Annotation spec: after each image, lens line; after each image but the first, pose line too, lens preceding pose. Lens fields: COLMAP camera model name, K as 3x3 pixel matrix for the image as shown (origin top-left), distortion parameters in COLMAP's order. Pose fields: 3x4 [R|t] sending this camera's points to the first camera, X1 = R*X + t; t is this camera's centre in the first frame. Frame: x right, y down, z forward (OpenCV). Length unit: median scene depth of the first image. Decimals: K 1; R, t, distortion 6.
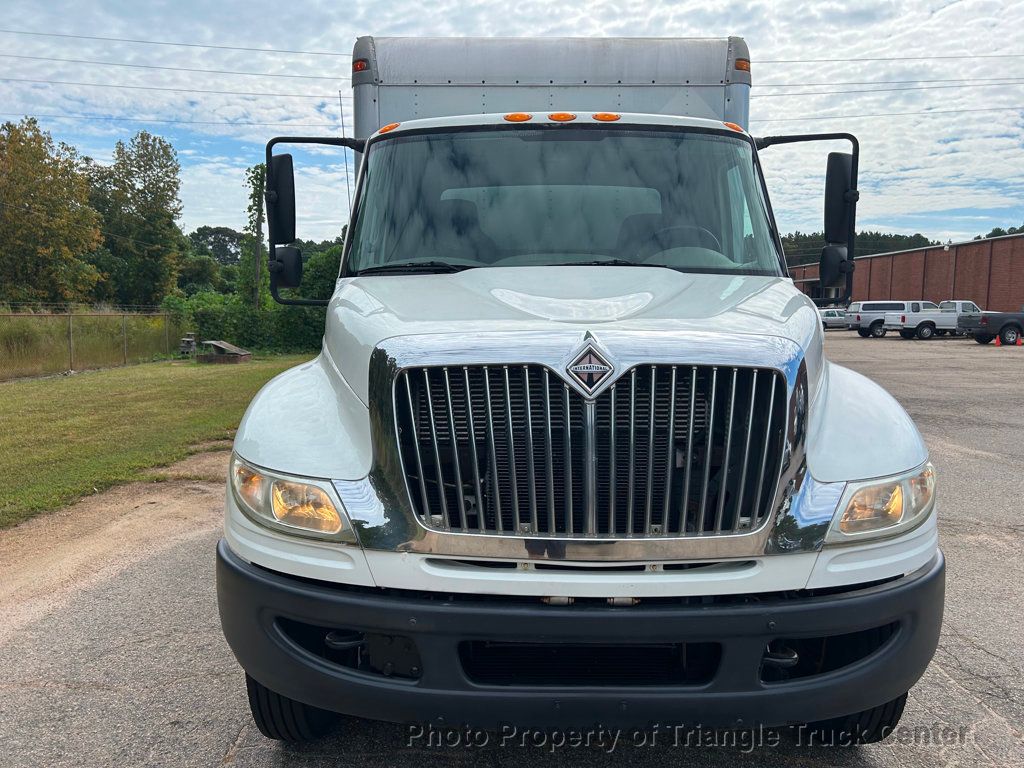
lens RADIAL K [[785.3, 0, 512.0], [0, 785.3, 384.0], [0, 0, 1]] dist [0.061135, -0.072714]
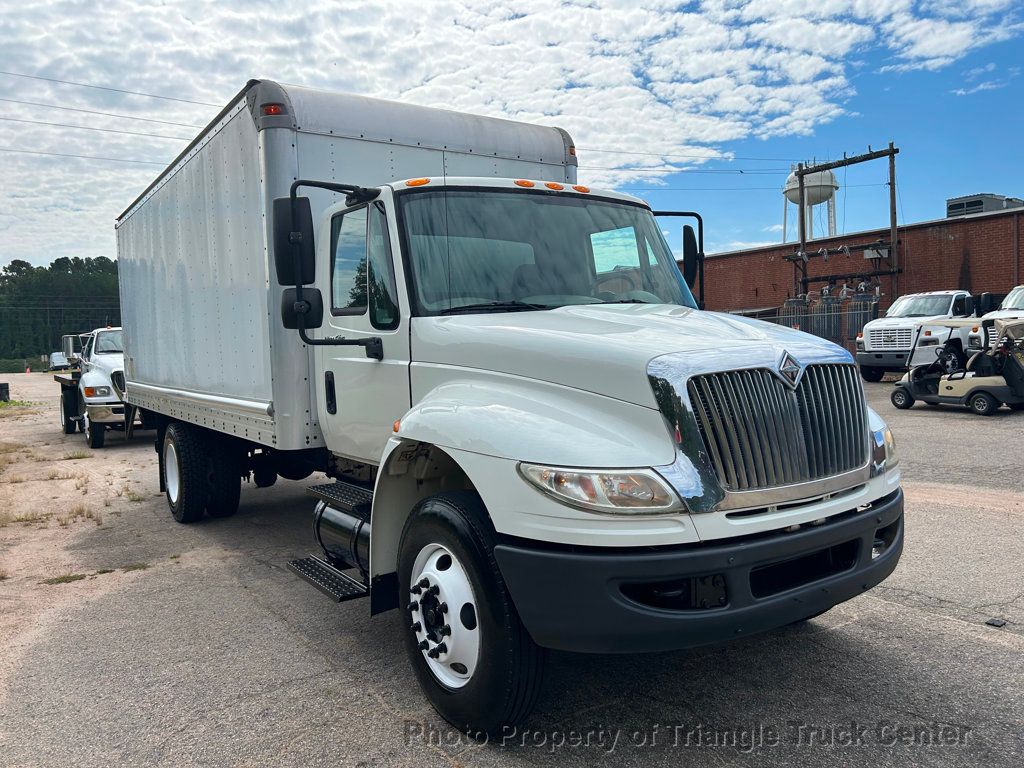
lens RADIAL K [[782.5, 0, 528.3], [0, 782.5, 380.8], [0, 0, 1]] dist [0.063943, -0.081172]
pose [[0.817011, -0.057211, 0.573777, -0.521859], [0.092315, 0.995208, -0.032219, 0.001843], [-0.569184, 0.079291, 0.818378, 0.027761]]
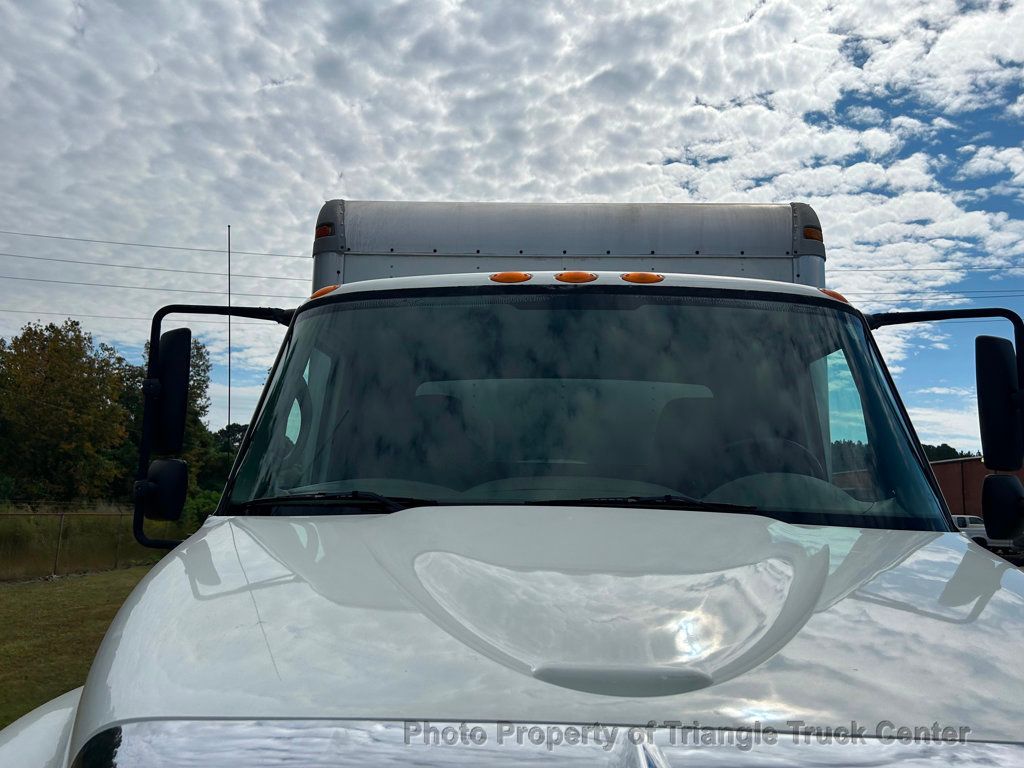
lens RADIAL K [[785.3, 0, 512.0], [0, 785.3, 384.0], [0, 0, 1]] dist [0.061135, -0.072714]
pose [[0.999422, 0.015143, -0.030424, 0.022867], [-0.022271, 0.968049, -0.249772, -0.060147], [0.025670, 0.250305, 0.967827, 0.277470]]
